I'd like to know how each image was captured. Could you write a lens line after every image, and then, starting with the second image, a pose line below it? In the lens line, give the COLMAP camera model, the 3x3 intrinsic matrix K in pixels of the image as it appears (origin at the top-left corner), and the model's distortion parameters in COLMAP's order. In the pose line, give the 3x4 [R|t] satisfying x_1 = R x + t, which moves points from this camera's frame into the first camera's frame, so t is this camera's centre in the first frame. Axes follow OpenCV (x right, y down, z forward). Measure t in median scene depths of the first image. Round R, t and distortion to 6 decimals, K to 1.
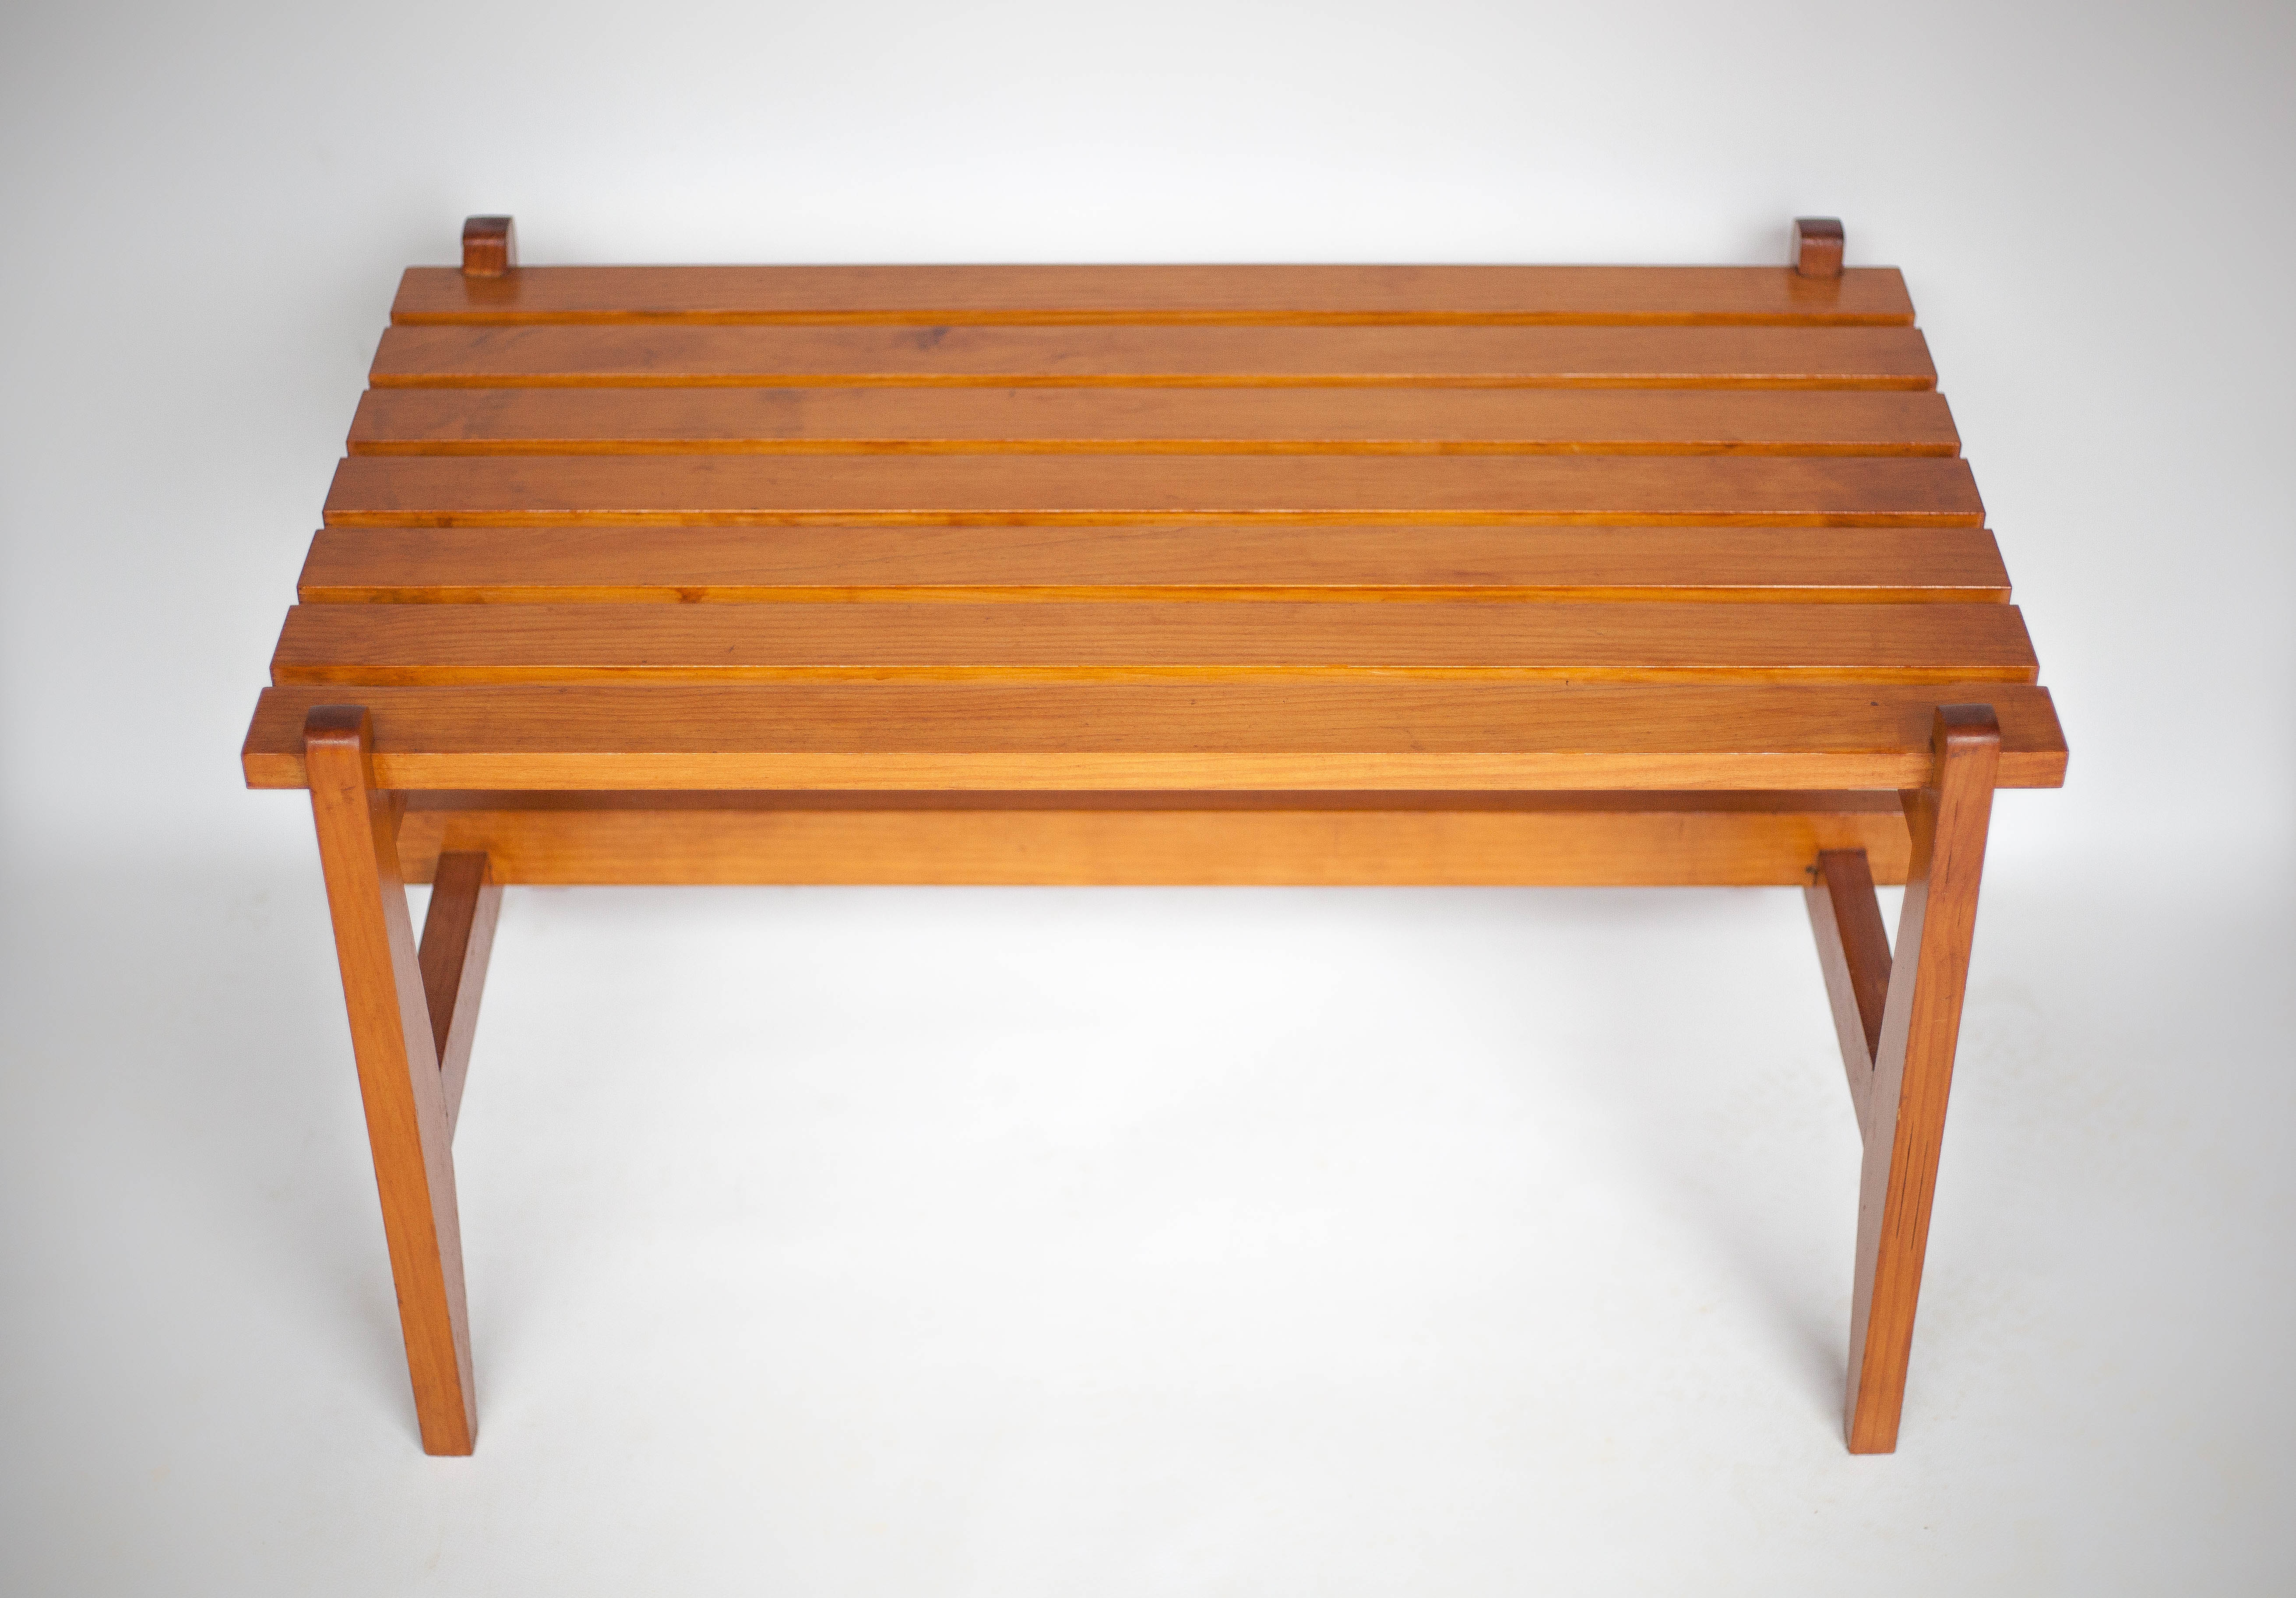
lens RADIAL K [[3508.2, 0, 1148.0], [0, 3508.2, 799.0], [0, 0, 1]] dist [-0.137712, 0.000159]
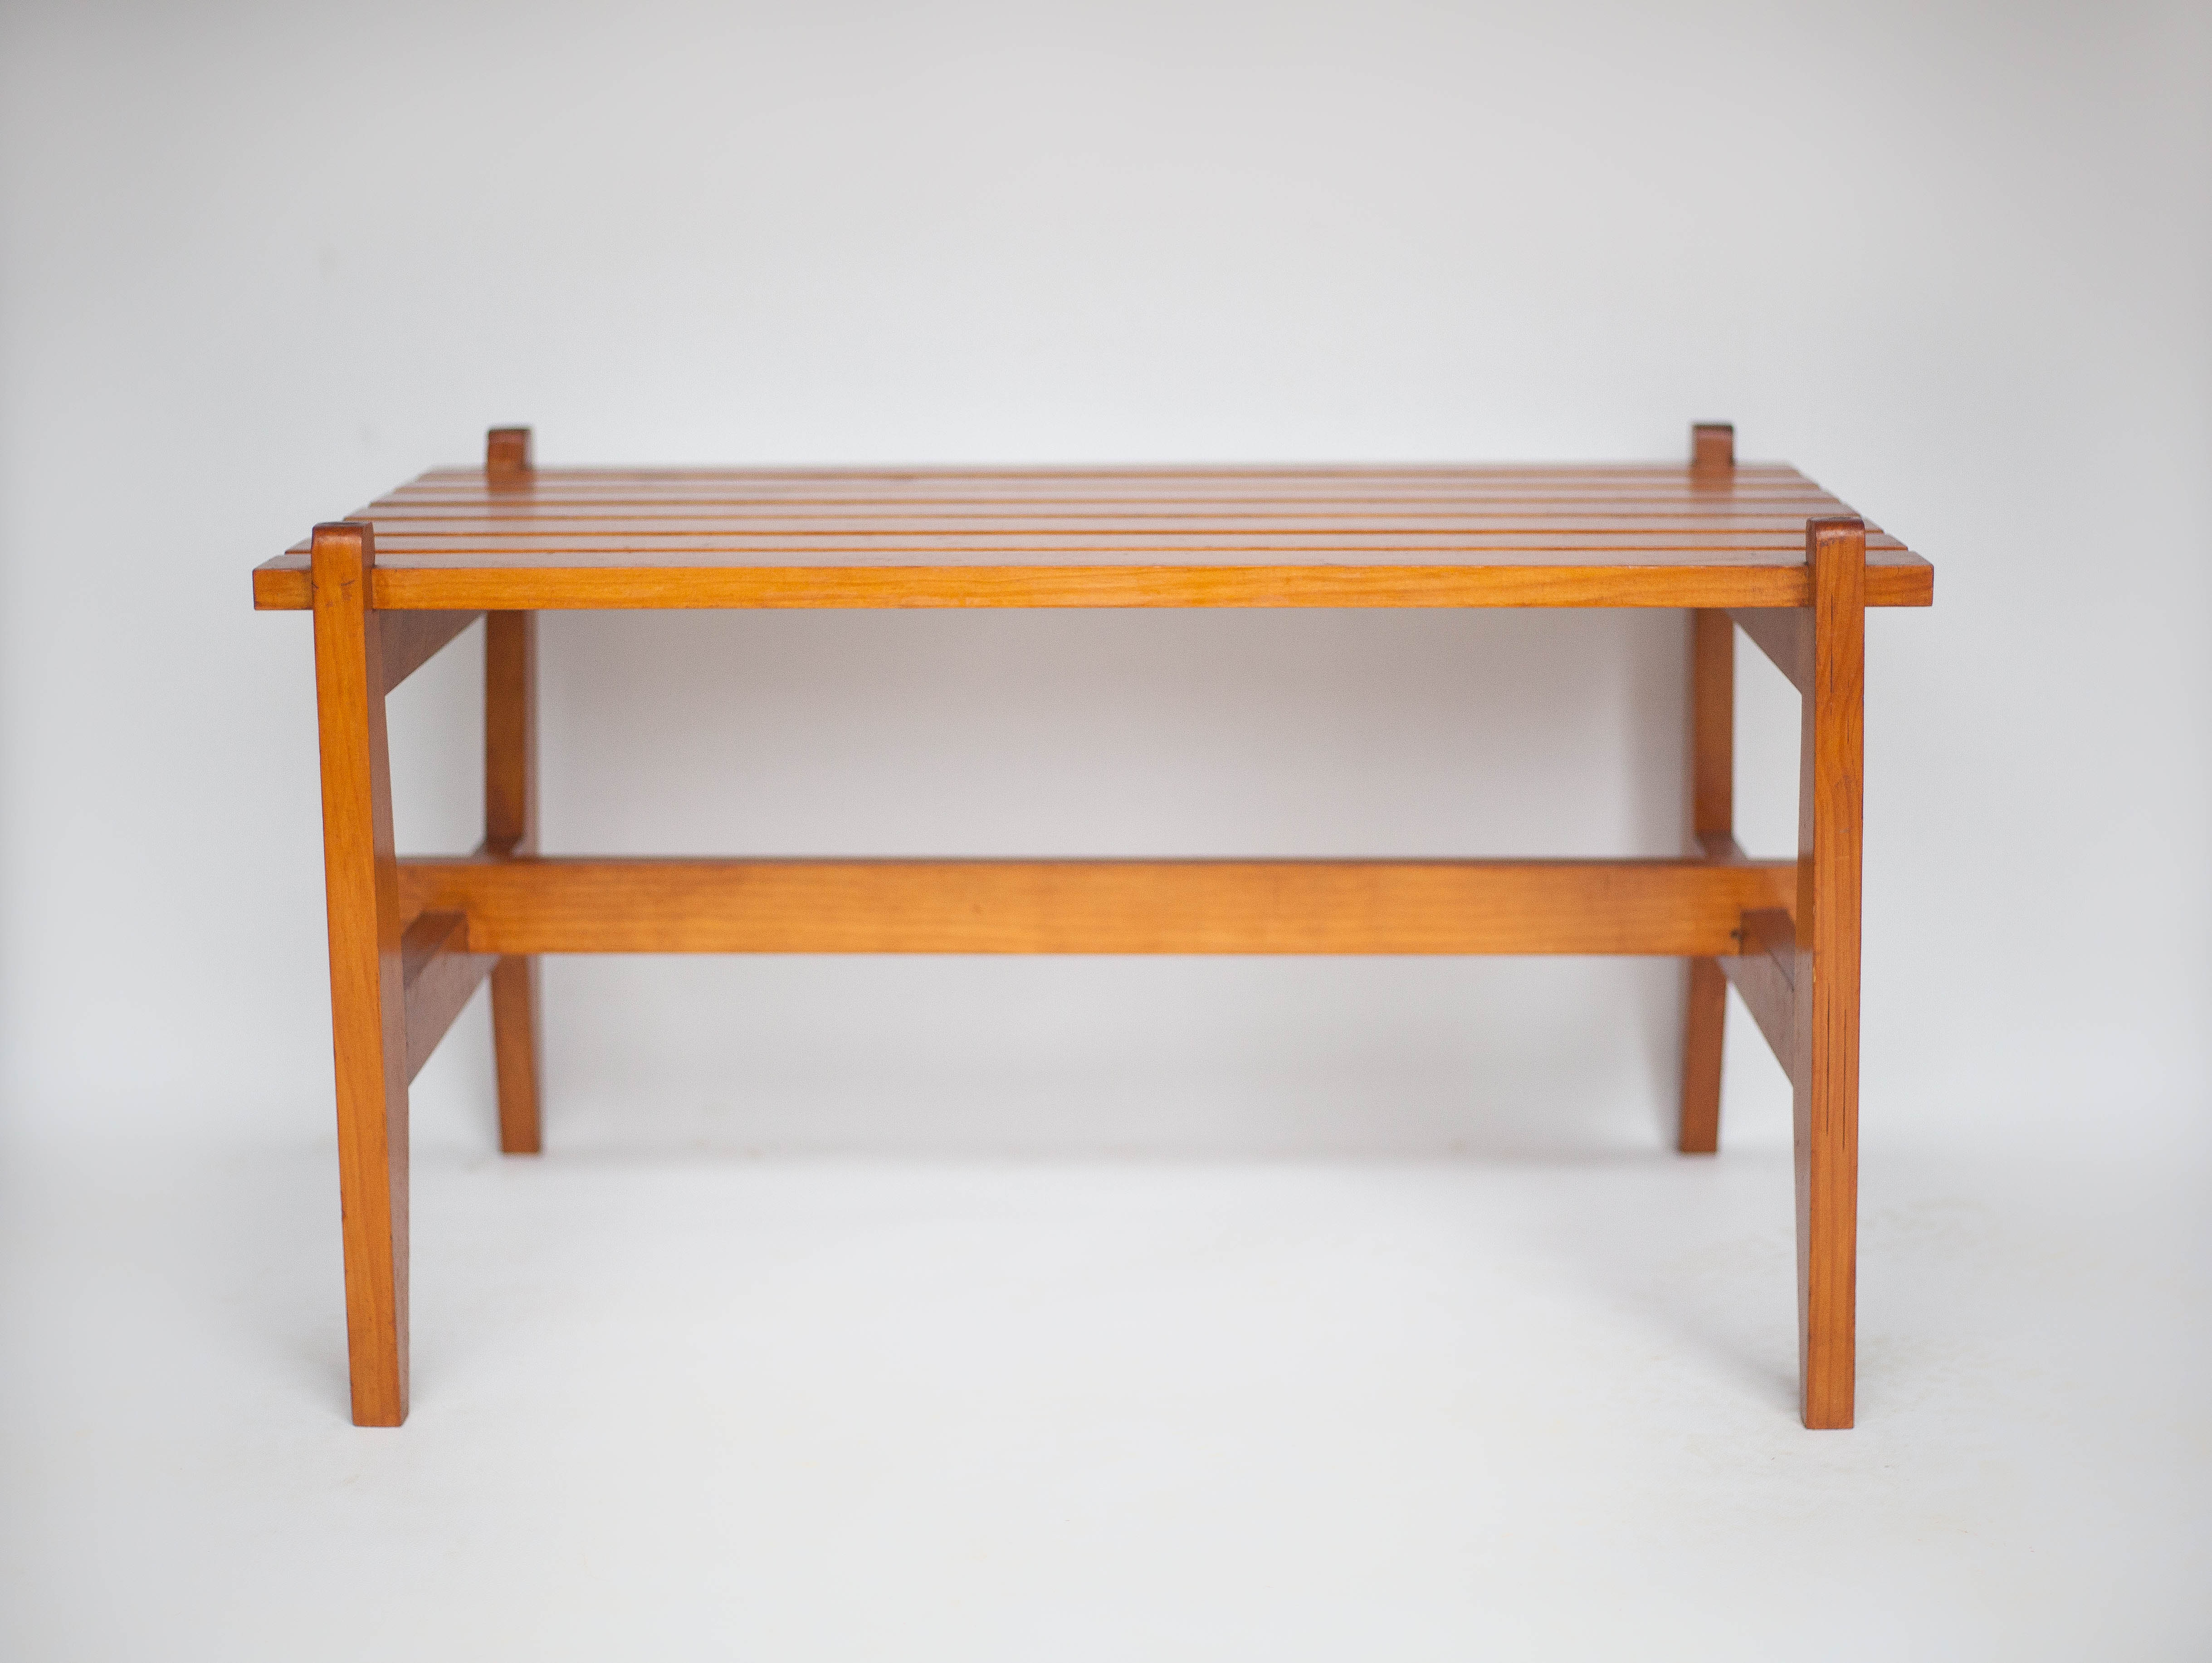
lens RADIAL K [[3612.2, 0, 1106.0], [0, 3612.2, 831.5], [0, 0, 1]] dist [-0.128797, -0.026390]
pose [[0.999737, -0.000802, -0.022905, 0.028575], [-0.008613, 0.912992, -0.407887, 0.447240], [0.021239, 0.407978, 0.912745, 0.008907]]
